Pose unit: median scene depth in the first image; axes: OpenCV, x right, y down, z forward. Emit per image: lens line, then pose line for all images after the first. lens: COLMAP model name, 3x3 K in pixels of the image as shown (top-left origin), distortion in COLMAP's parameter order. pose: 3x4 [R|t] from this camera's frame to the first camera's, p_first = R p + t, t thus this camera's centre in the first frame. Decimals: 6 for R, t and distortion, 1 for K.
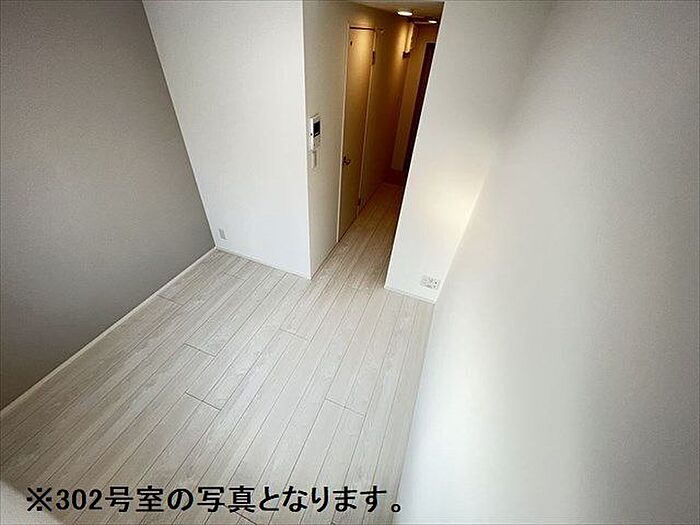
lens RADIAL K [[280.2, 0, 350.5], [0, 280.2, 261.5], [0, 0, 1]] dist [-0.001792, -0.000923]
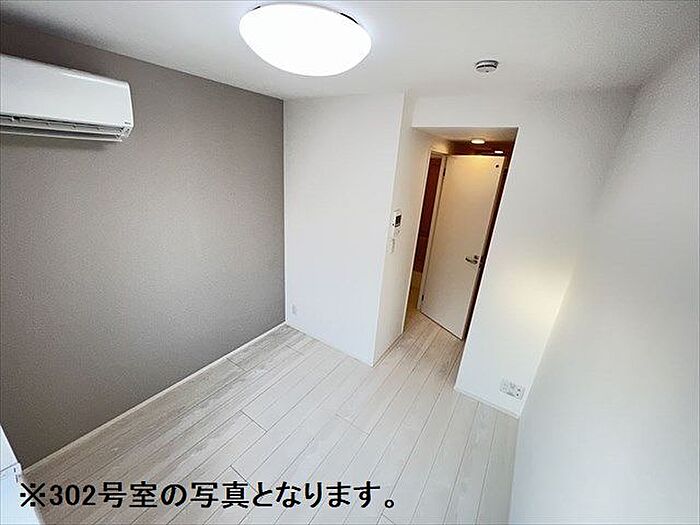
lens RADIAL K [[283.4, 0, 348.8], [0, 283.4, 260.4], [0, 0, 1]] dist [-0.000280, 0.000049]
pose [[0.975072, 0.072419, -0.209738, -0.049949], [-0.143322, 0.927158, -0.346173, 0.082949], [0.169391, 0.367604, 0.914425, -0.025002]]
